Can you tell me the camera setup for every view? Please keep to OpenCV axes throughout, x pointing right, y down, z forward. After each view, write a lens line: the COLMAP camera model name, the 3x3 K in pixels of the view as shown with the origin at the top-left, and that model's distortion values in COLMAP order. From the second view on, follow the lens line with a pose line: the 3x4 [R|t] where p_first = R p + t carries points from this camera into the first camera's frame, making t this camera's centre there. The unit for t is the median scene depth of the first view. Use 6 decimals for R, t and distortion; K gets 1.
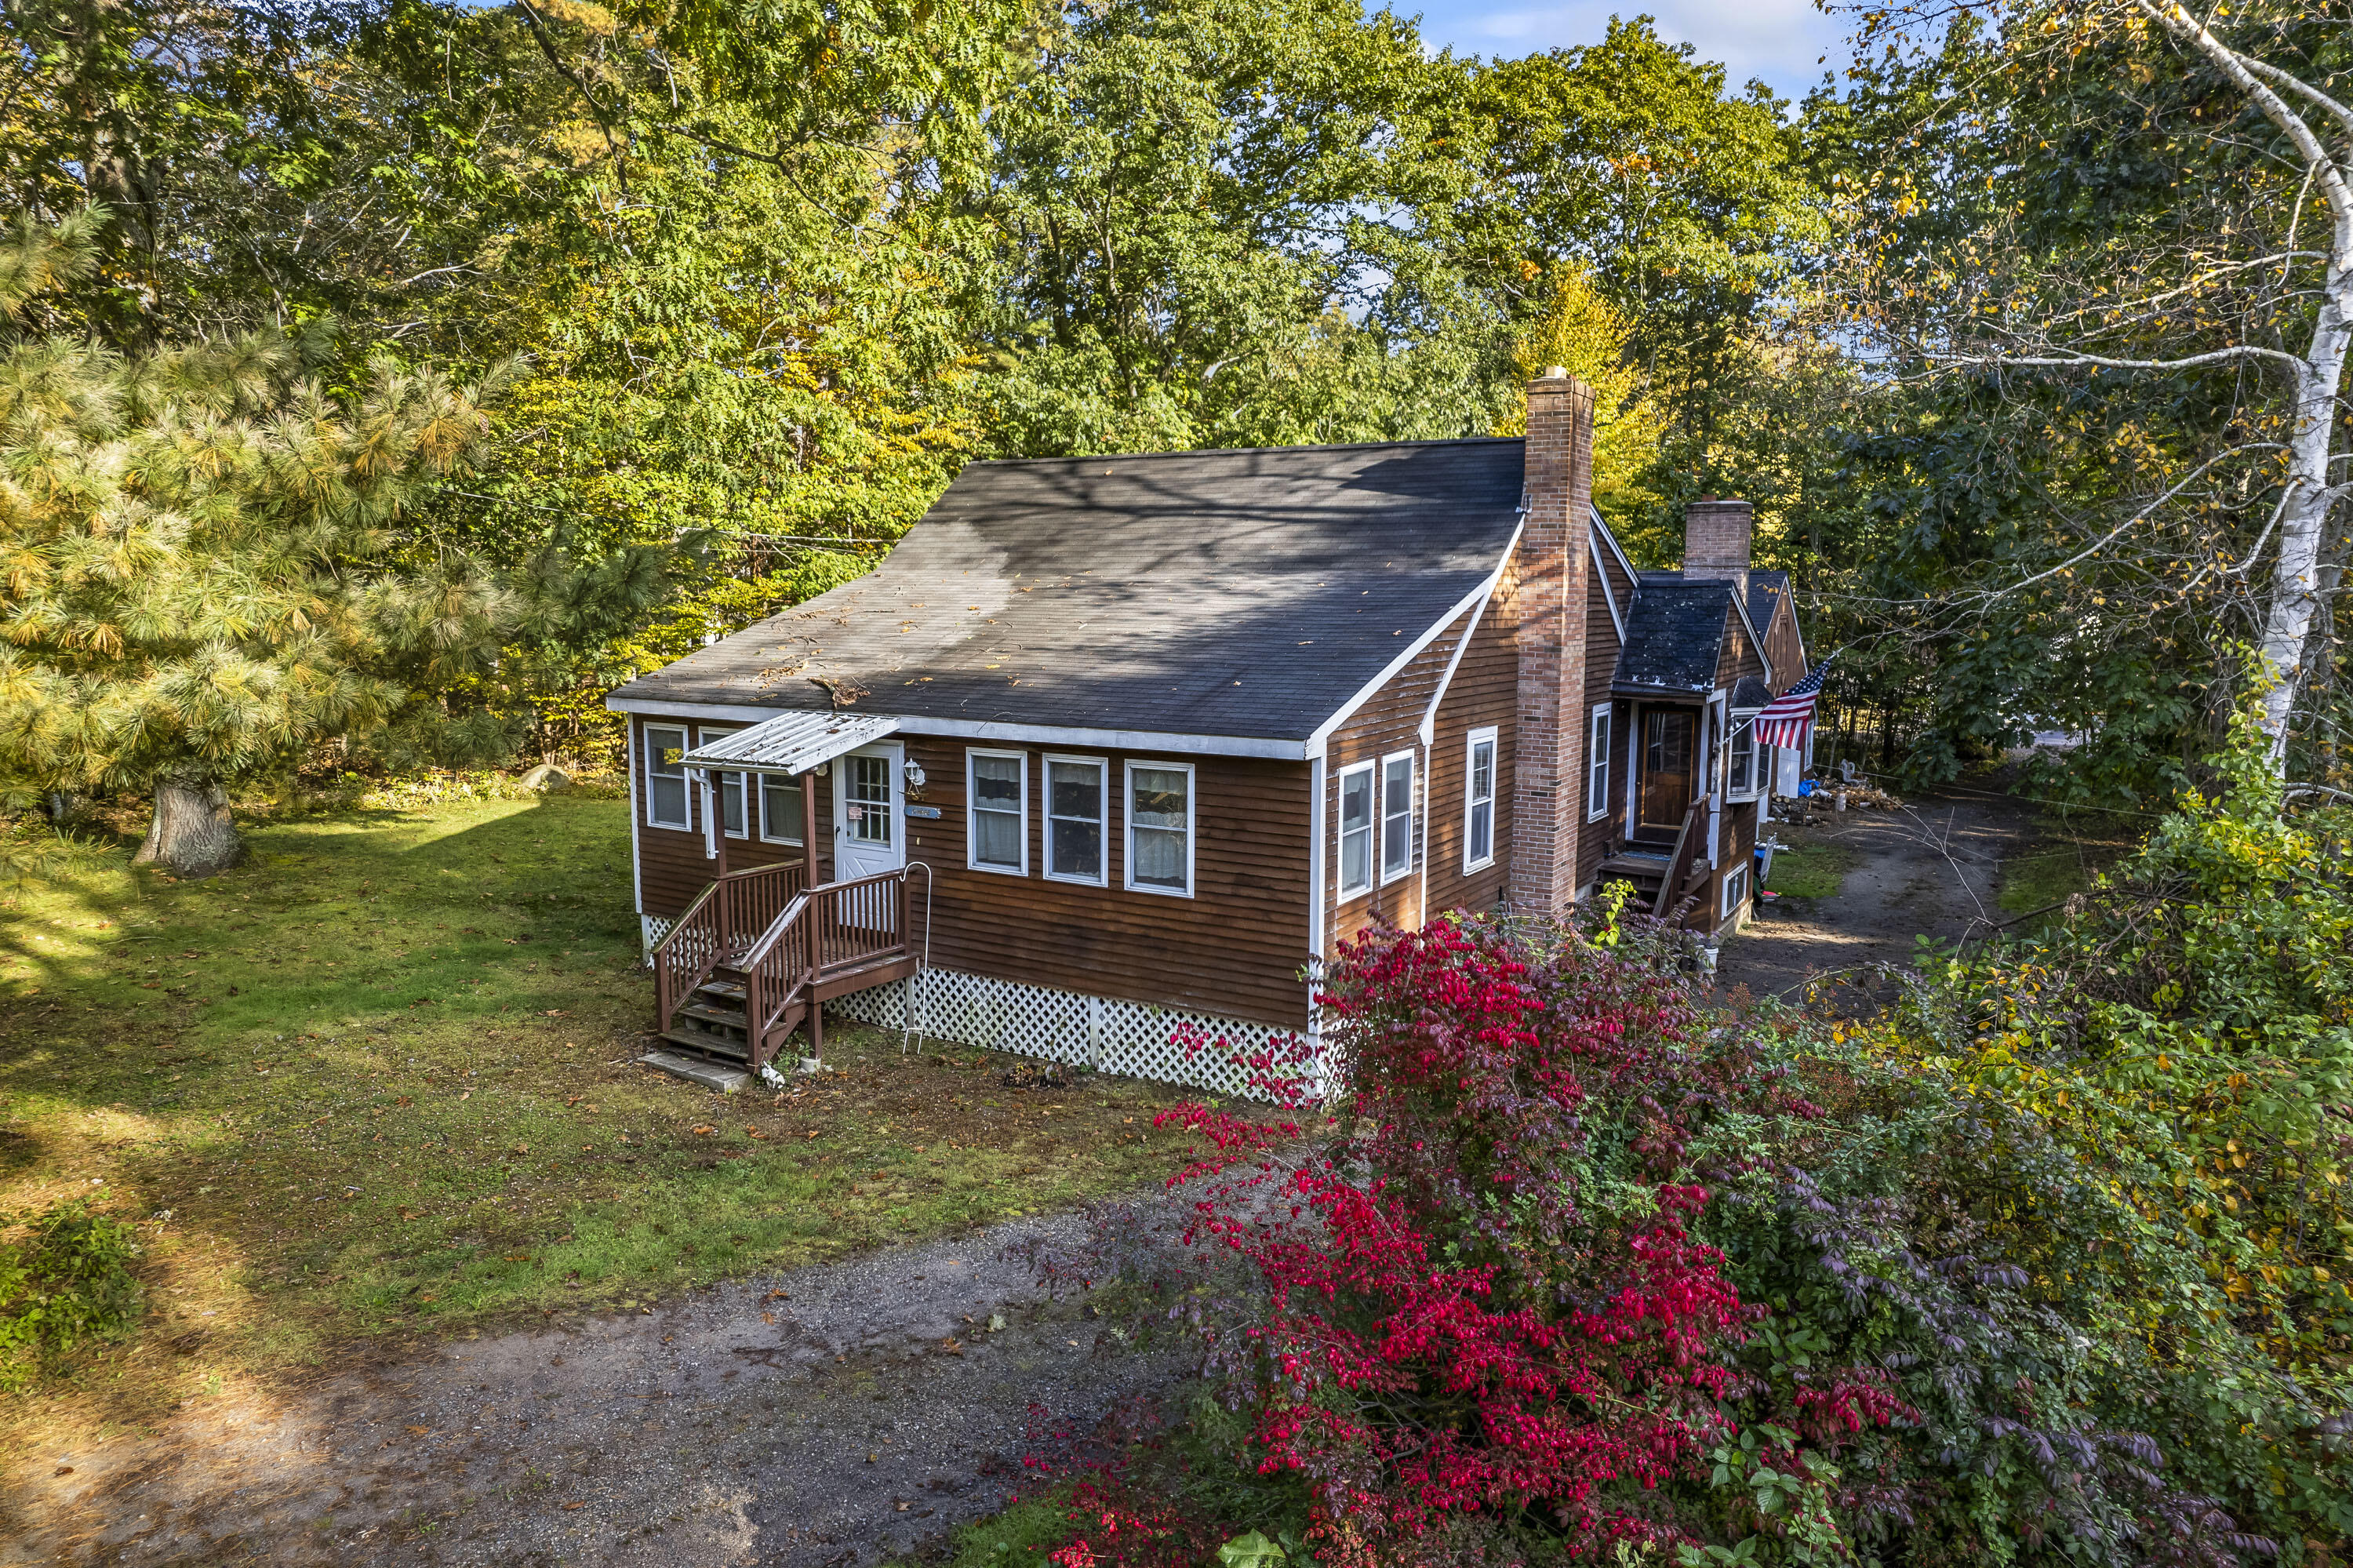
lens RADIAL K [[1486.6, 0, 1178.9], [0, 1486.6, 782.2], [0, 0, 1]] dist [-0.047977, 0.026981]
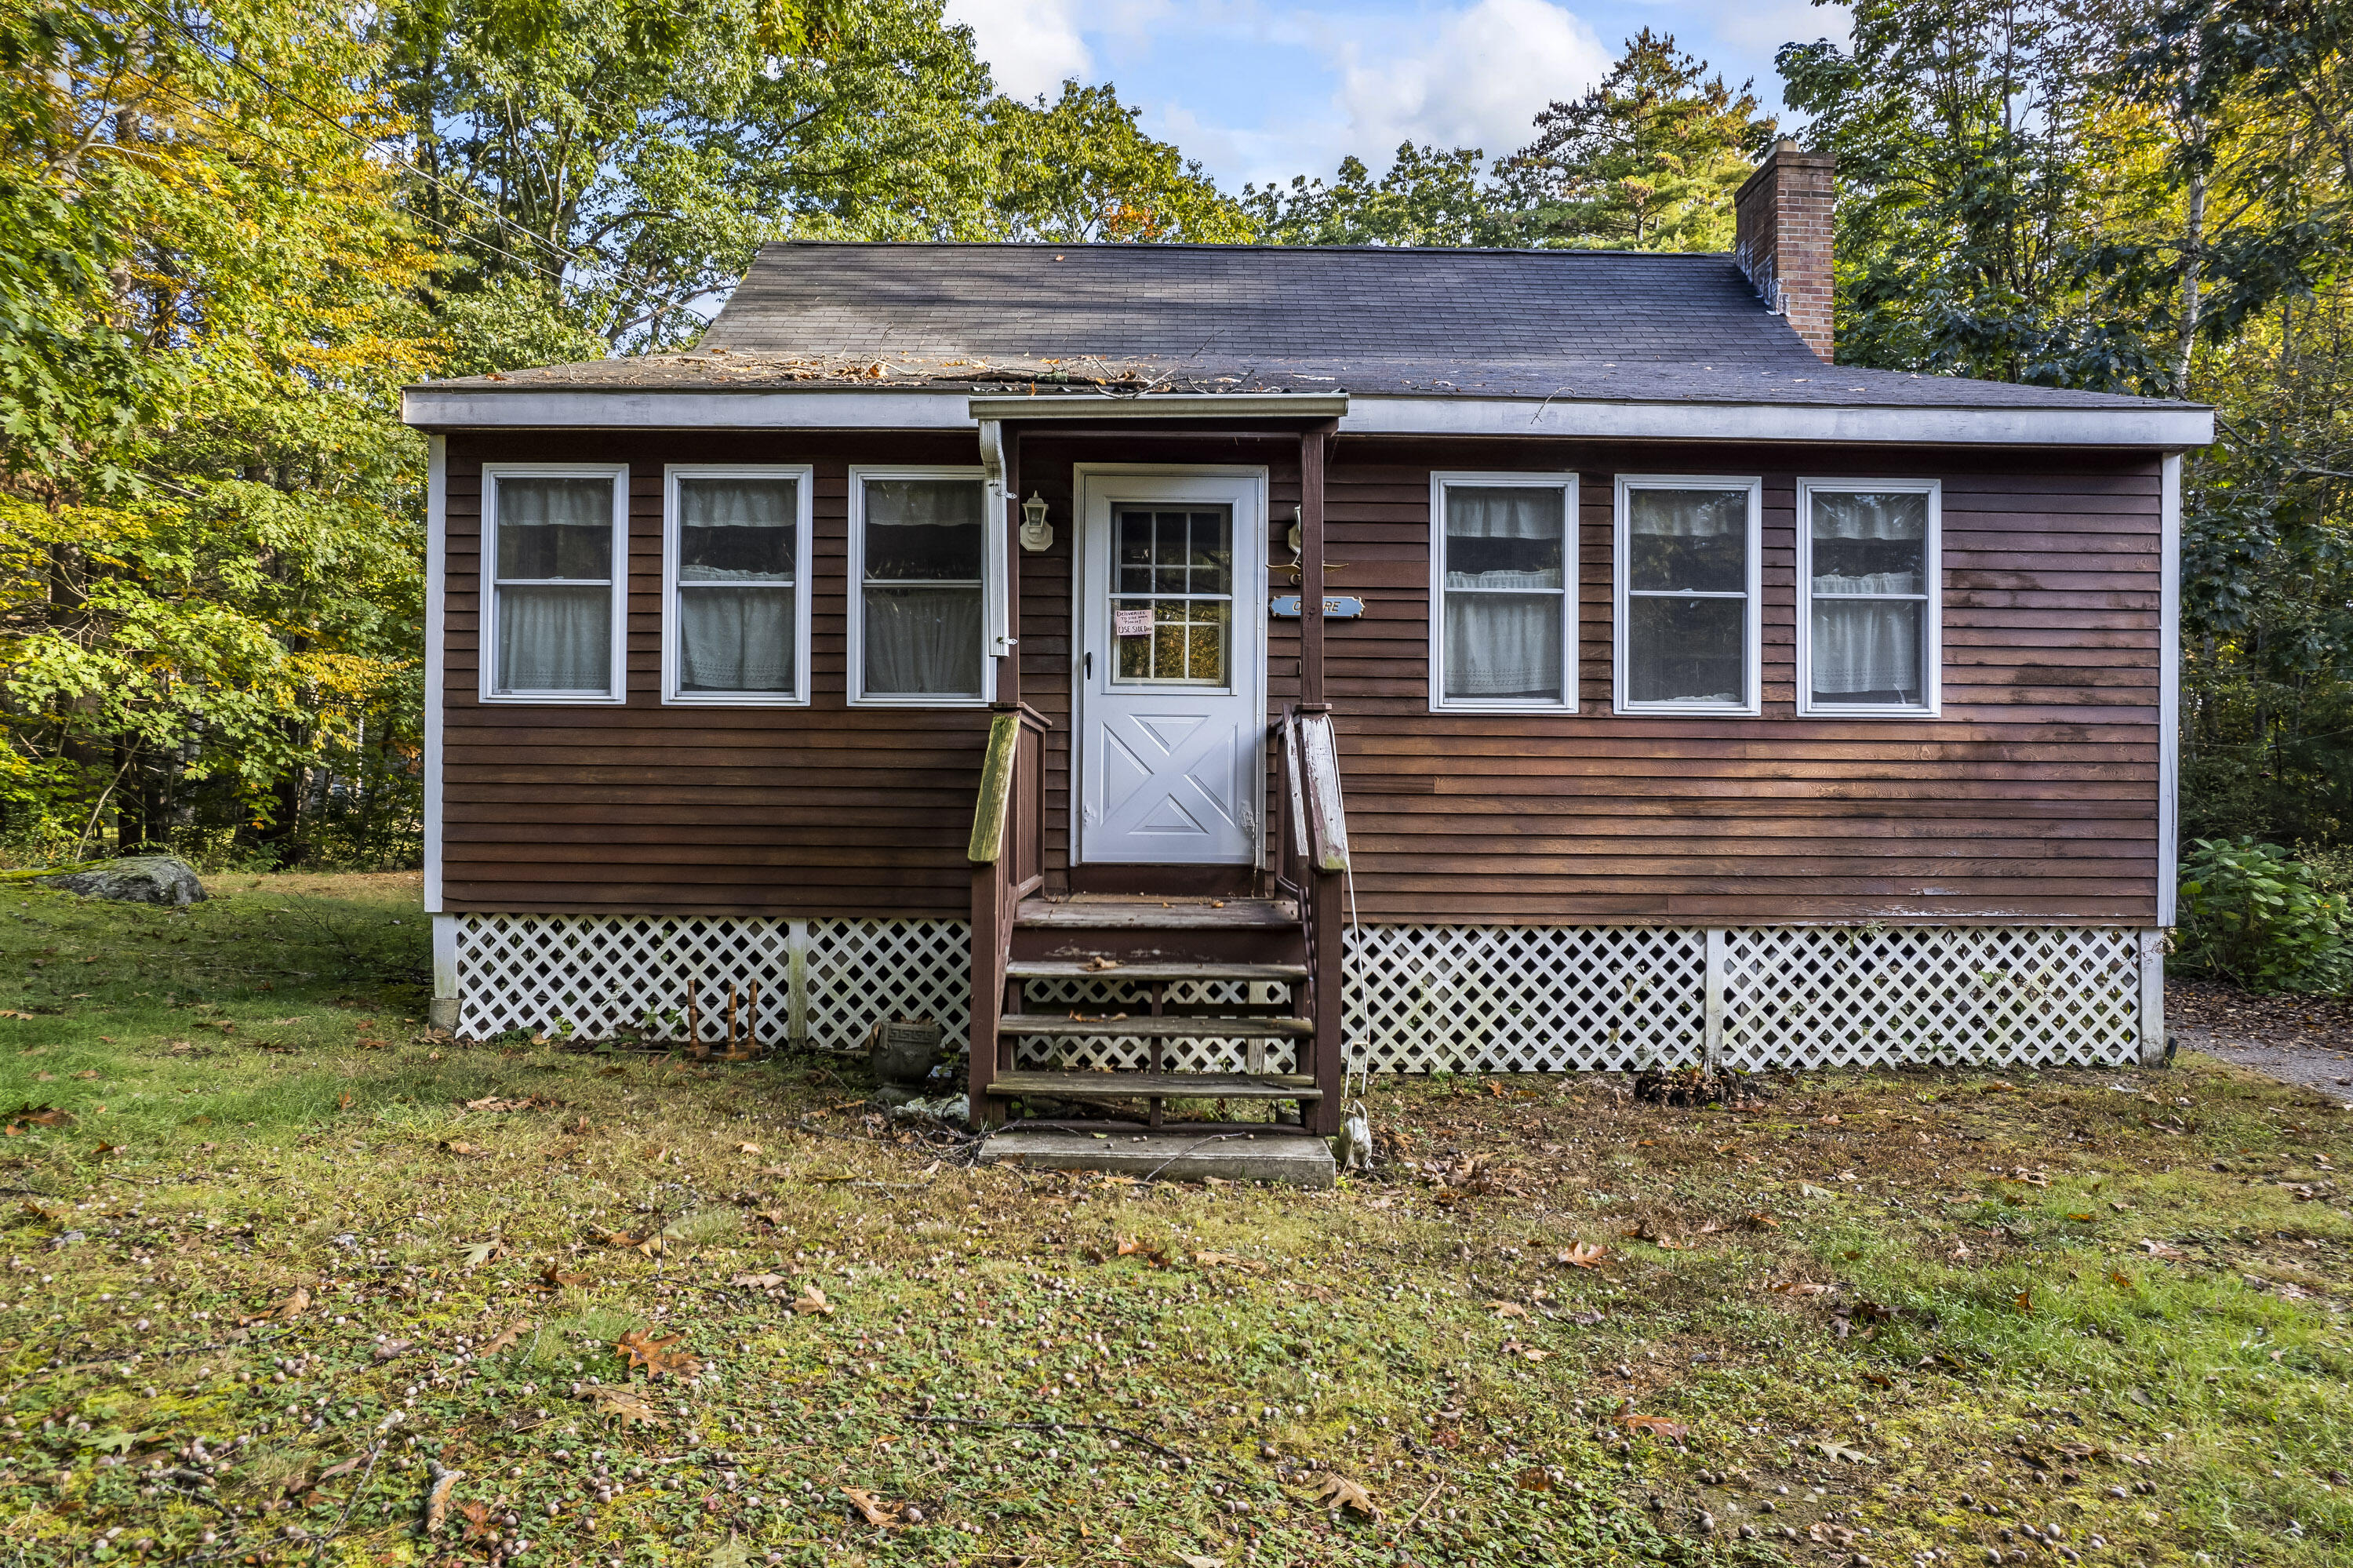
lens RADIAL K [[1486.6, 0, 1179.7], [0, 1486.6, 793.6], [0, 0, 1]] dist [-0.047977, 0.026981]
pose [[0.847440, -0.002115, 0.530887, -0.480933], [0.063135, 0.993297, -0.096822, 0.128847], [-0.527124, 0.115568, 0.841893, 0.617840]]
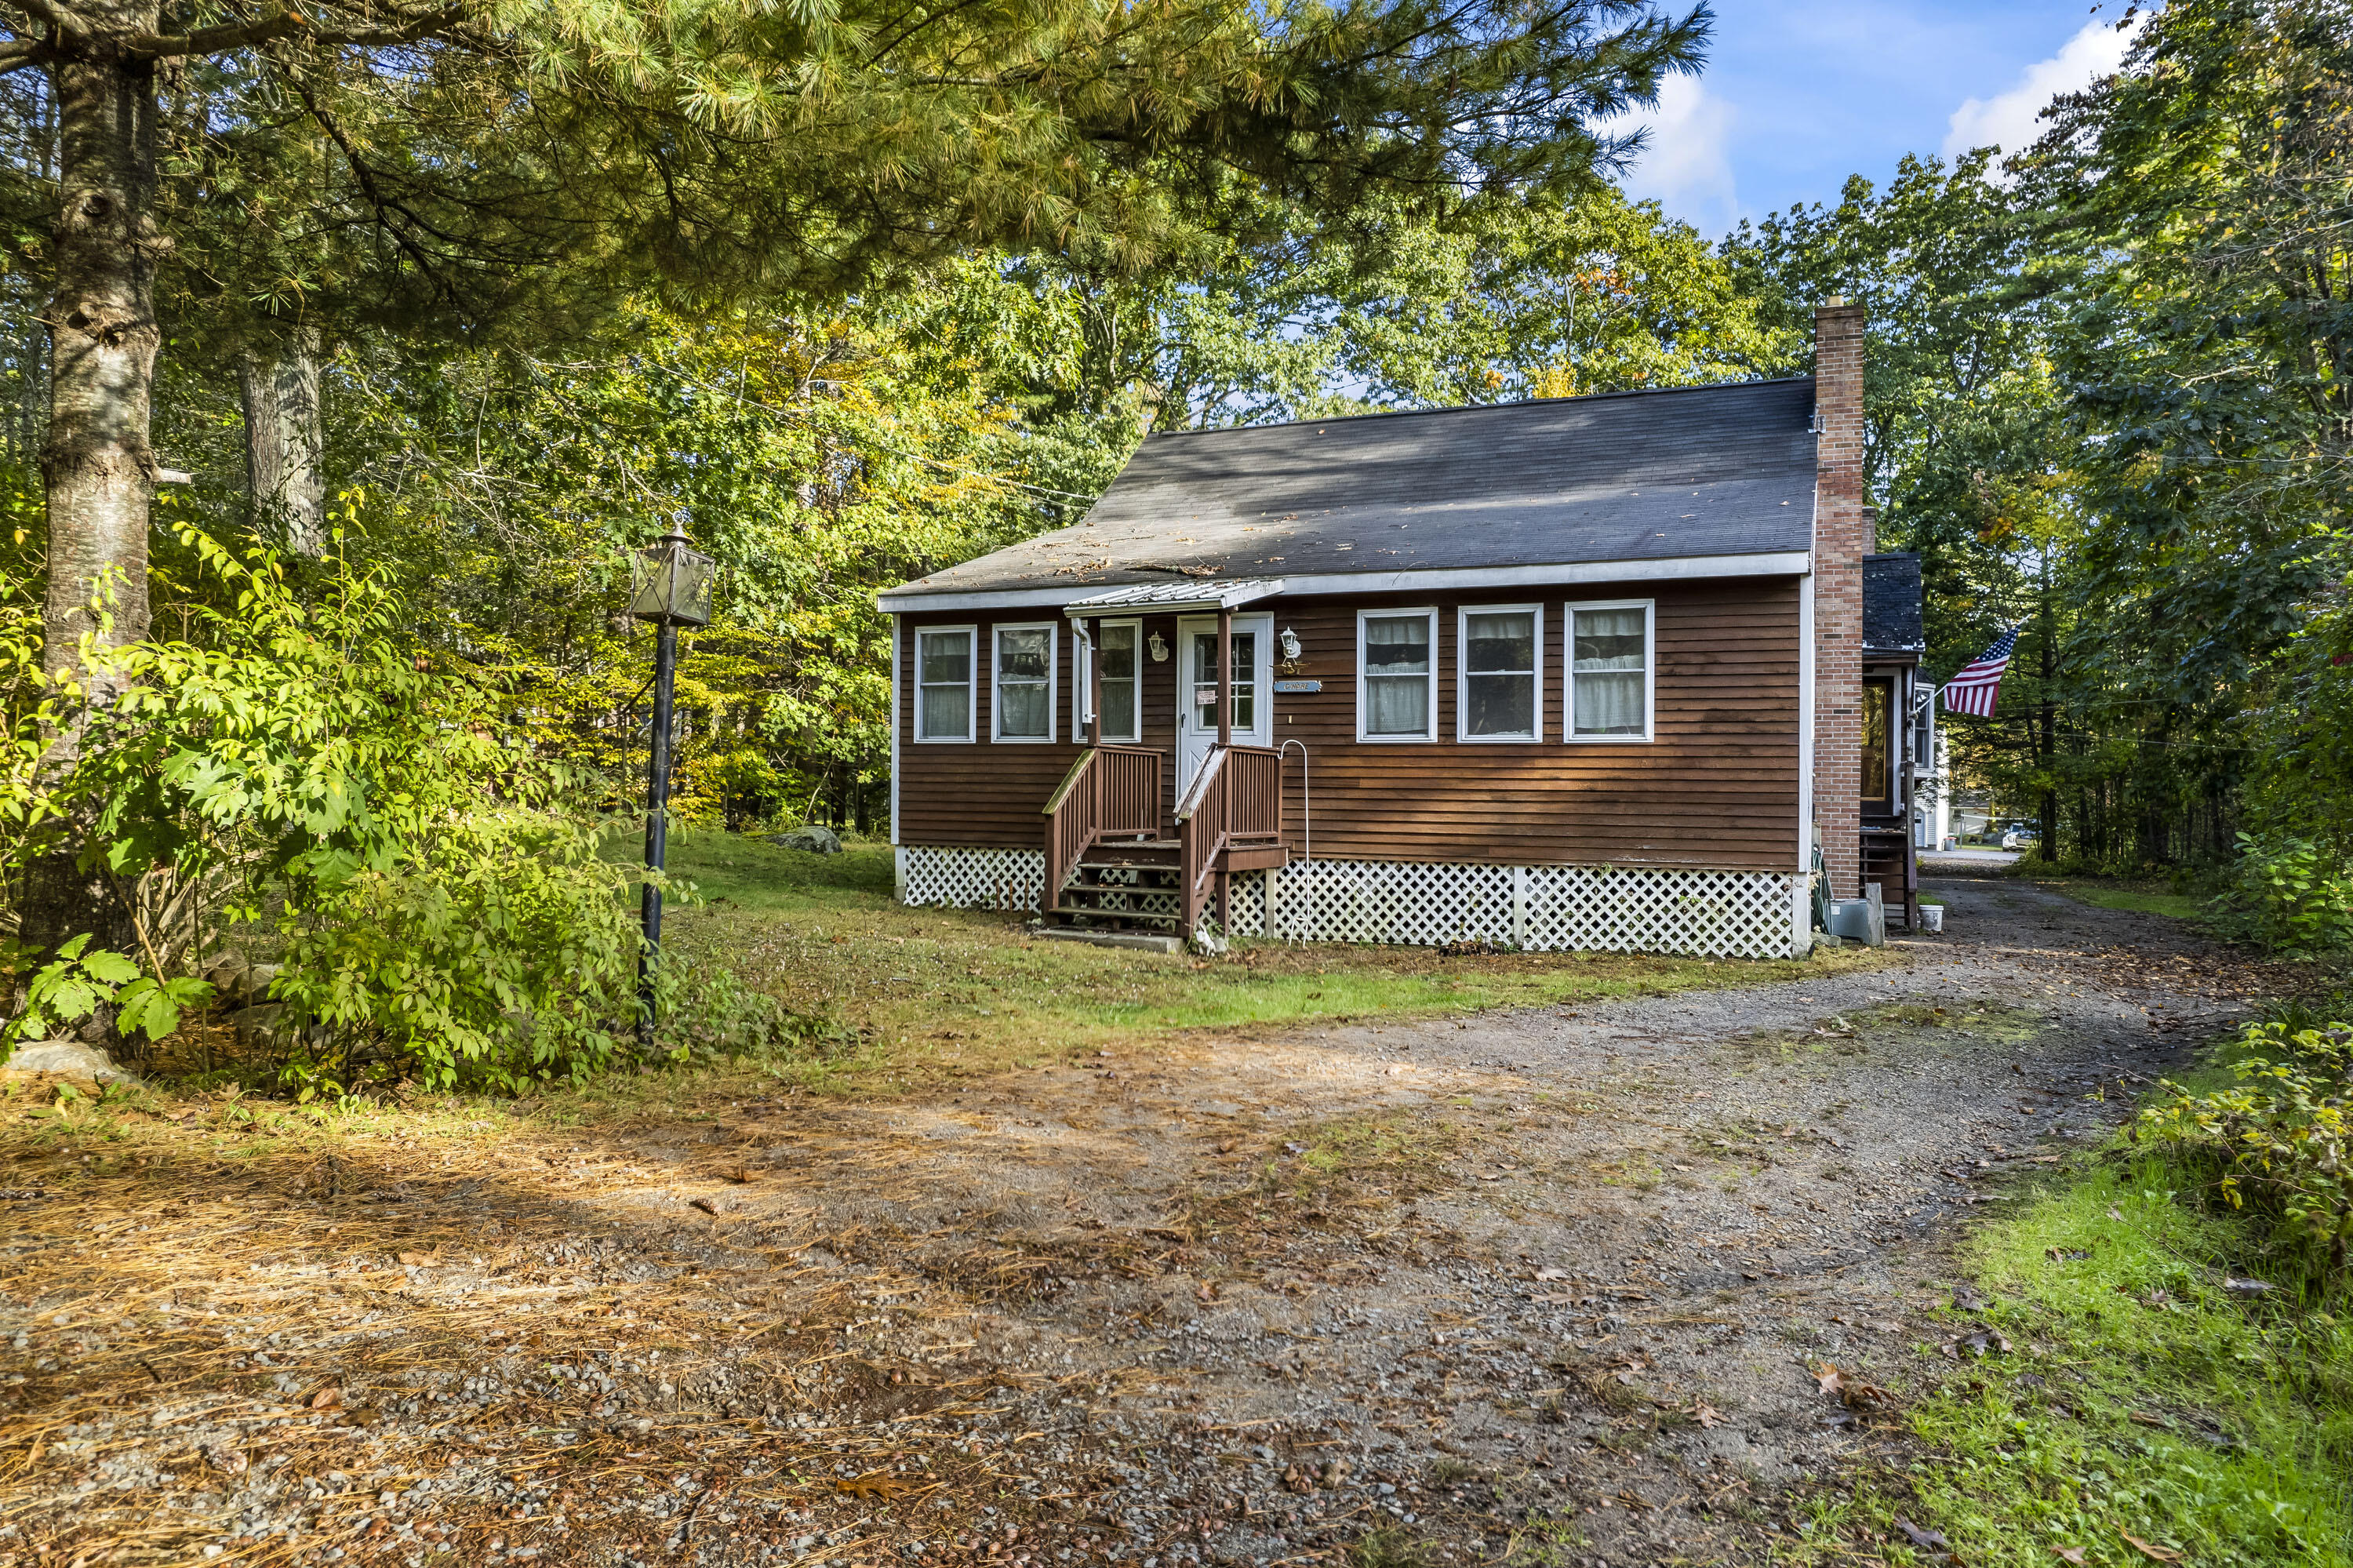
lens RADIAL K [[1486.6, 0, 1186.2], [0, 1486.6, 780.1], [0, 0, 1]] dist [-0.047977, 0.026981]
pose [[0.990101, 0.004443, 0.140287, -0.373981], [0.013502, 0.991849, -0.126701, 0.195551], [-0.139707, 0.127341, 0.981971, 0.111598]]
